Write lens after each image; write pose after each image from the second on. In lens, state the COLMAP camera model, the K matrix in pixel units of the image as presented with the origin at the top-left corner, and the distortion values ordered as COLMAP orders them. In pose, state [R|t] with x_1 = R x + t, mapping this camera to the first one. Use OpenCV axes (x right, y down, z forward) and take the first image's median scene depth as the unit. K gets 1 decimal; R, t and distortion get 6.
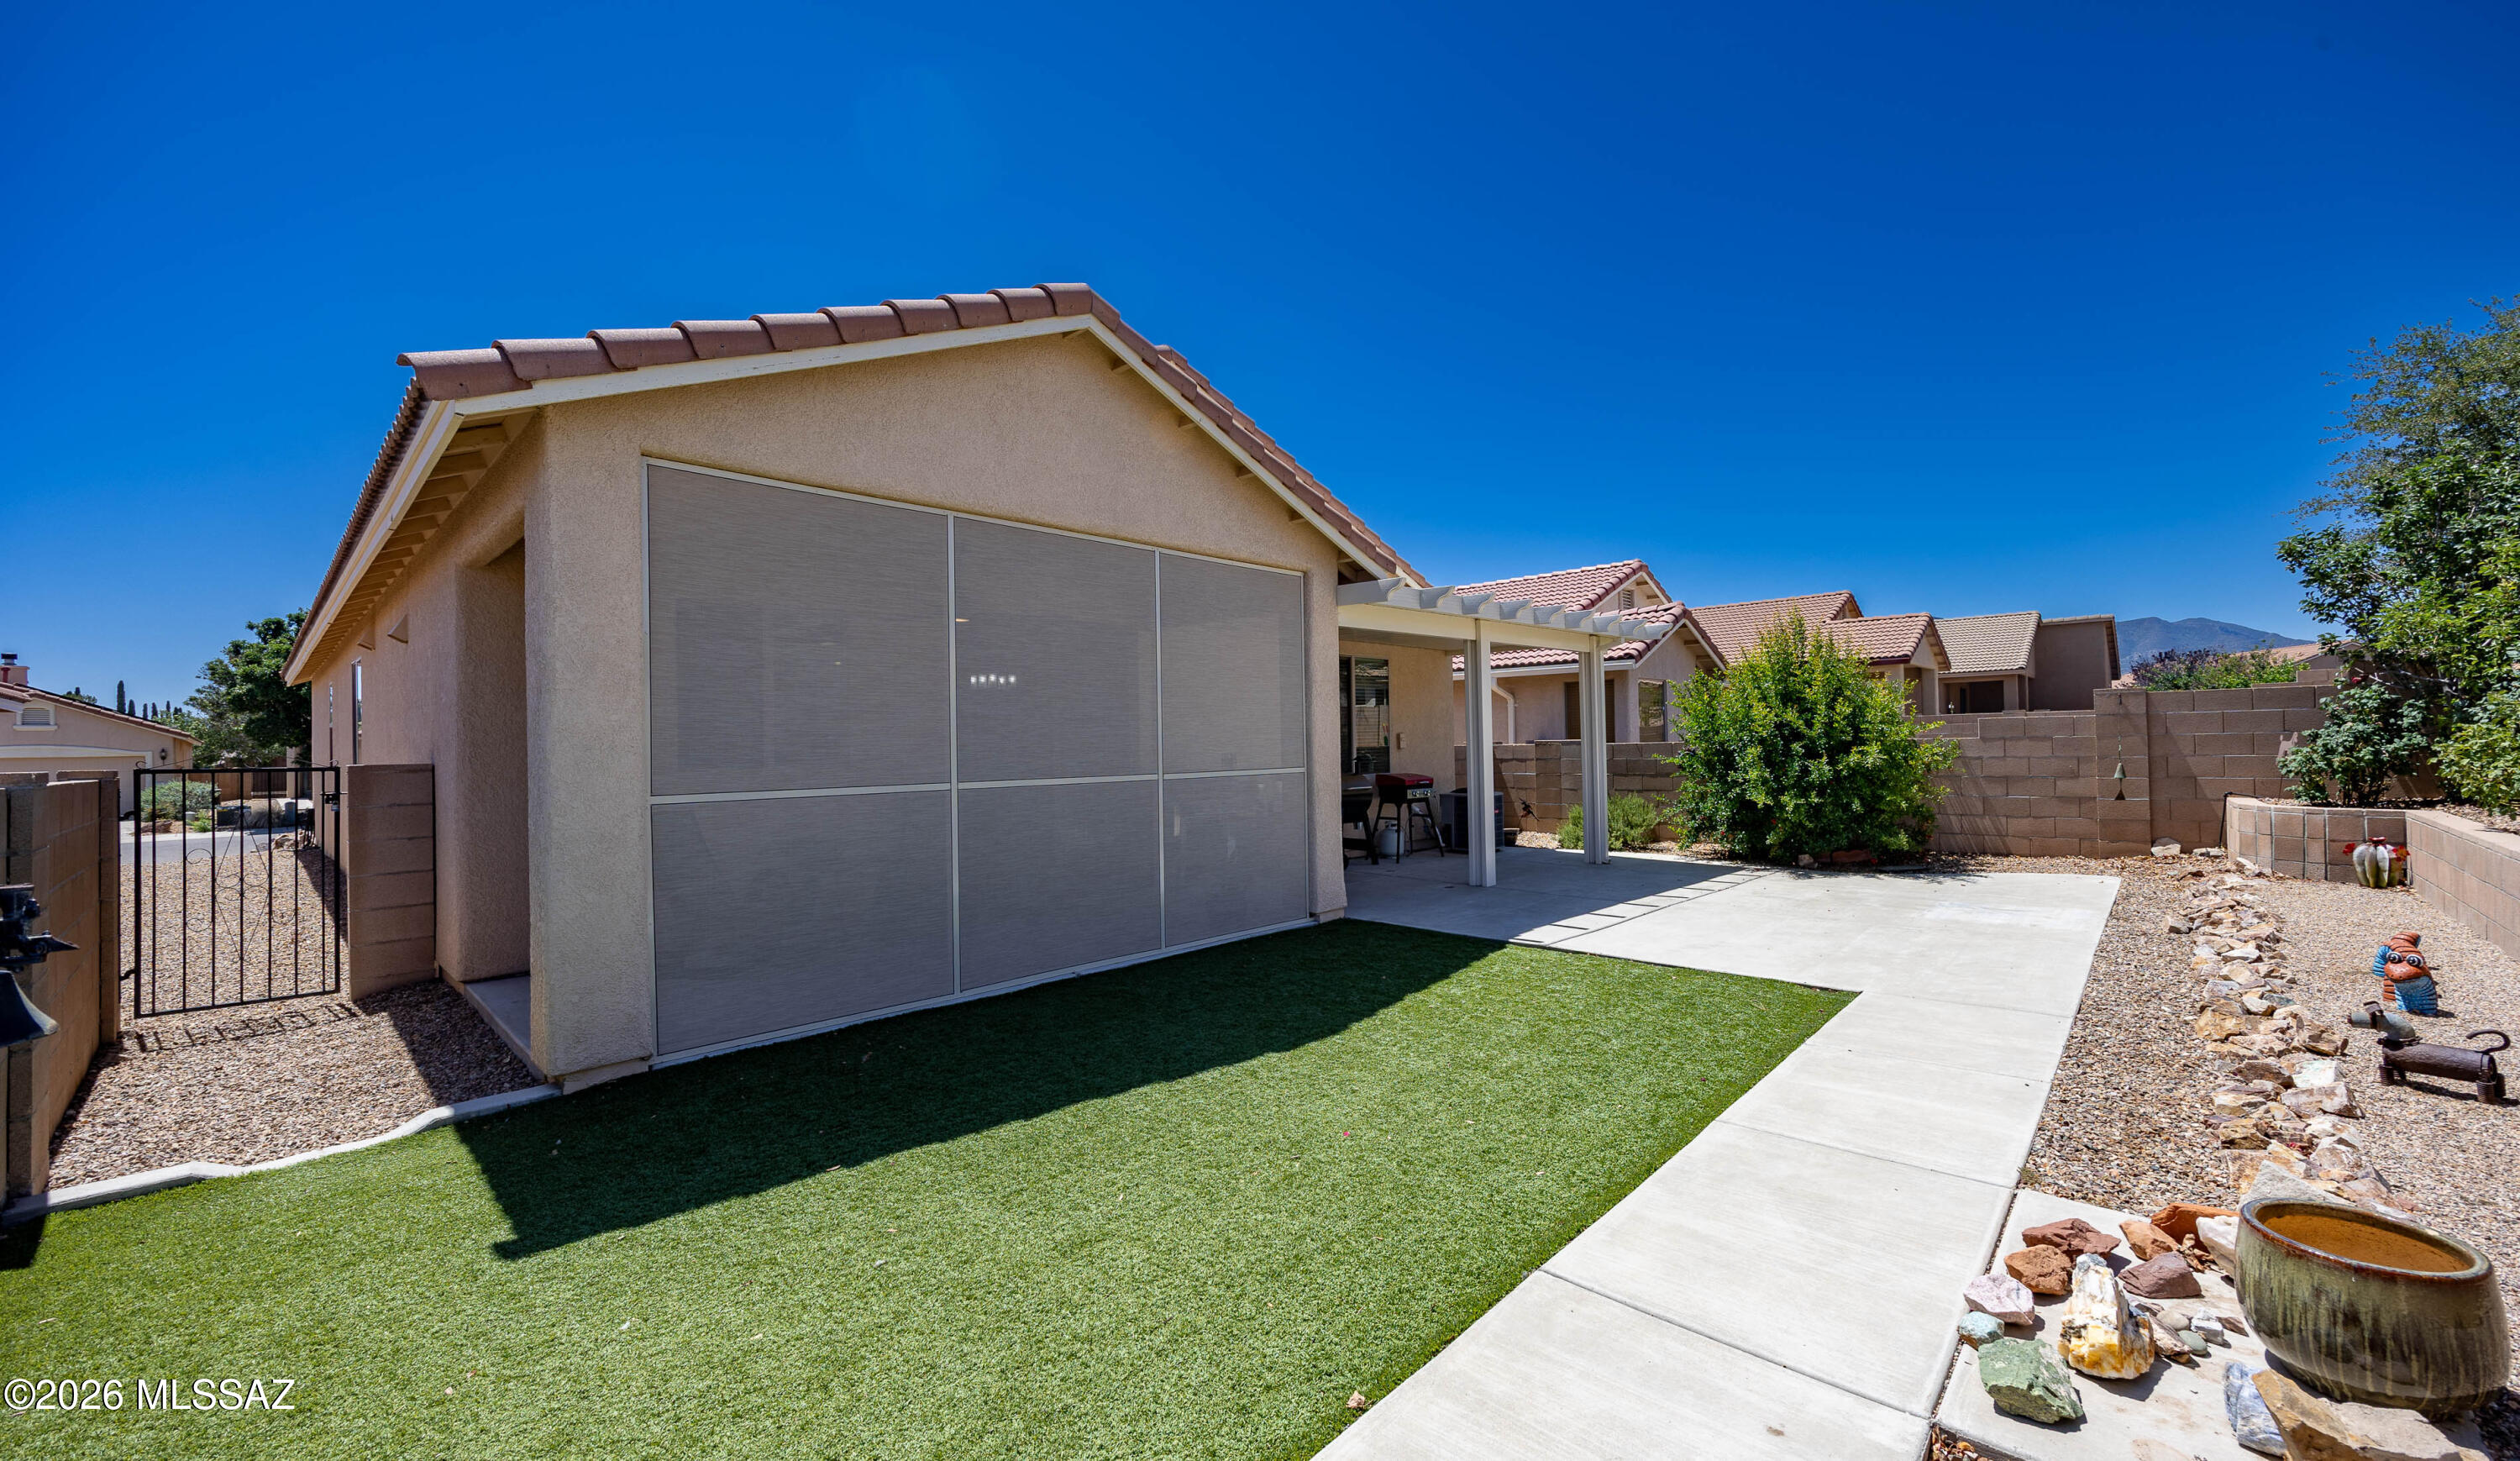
lens RADIAL K [[962.9, 0, 1271.9], [0, 962.9, 734.6], [0, 0, 1]] dist [-0.000747, -0.000015]
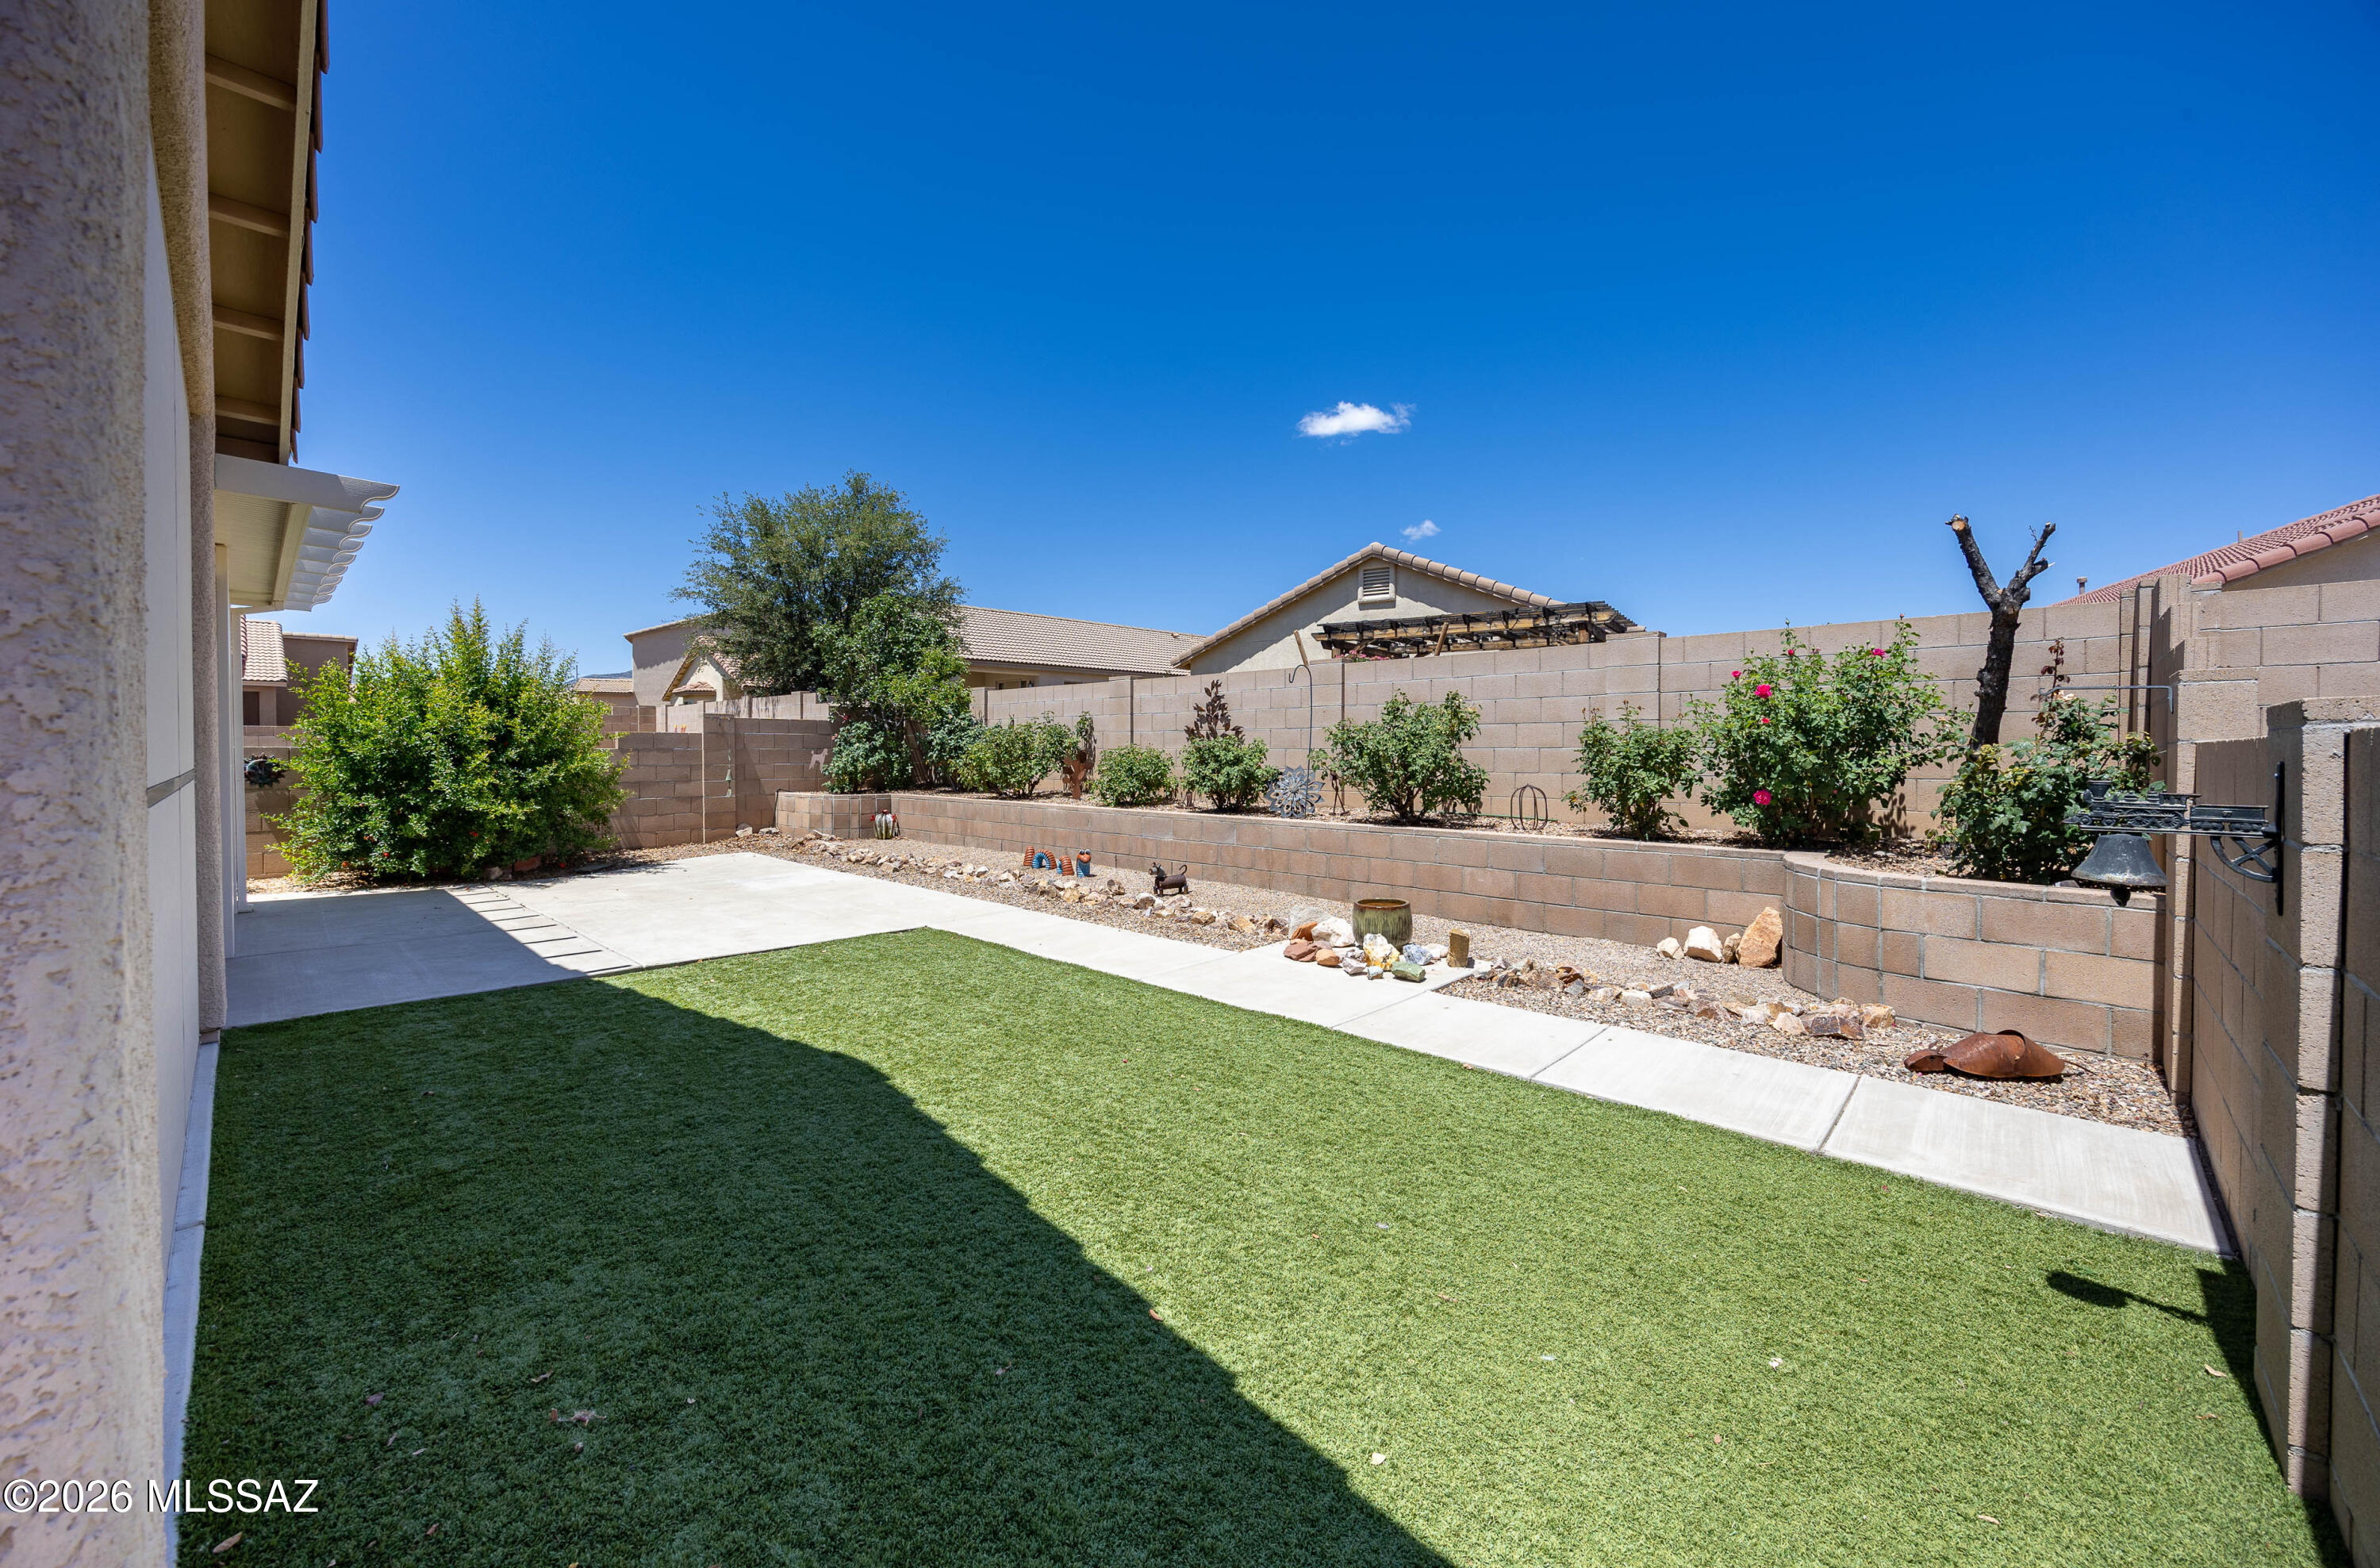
lens RADIAL K [[907.1, 0, 1200.5], [0, 907.1, 776.8], [0, 0, 1]] dist [0.000113, 0.000000]
pose [[0.005373, -0.007516, 0.999957, -0.405007], [-0.011626, 0.999904, 0.007578, 0.023999], [-0.999918, -0.011666, 0.005285, 0.354899]]
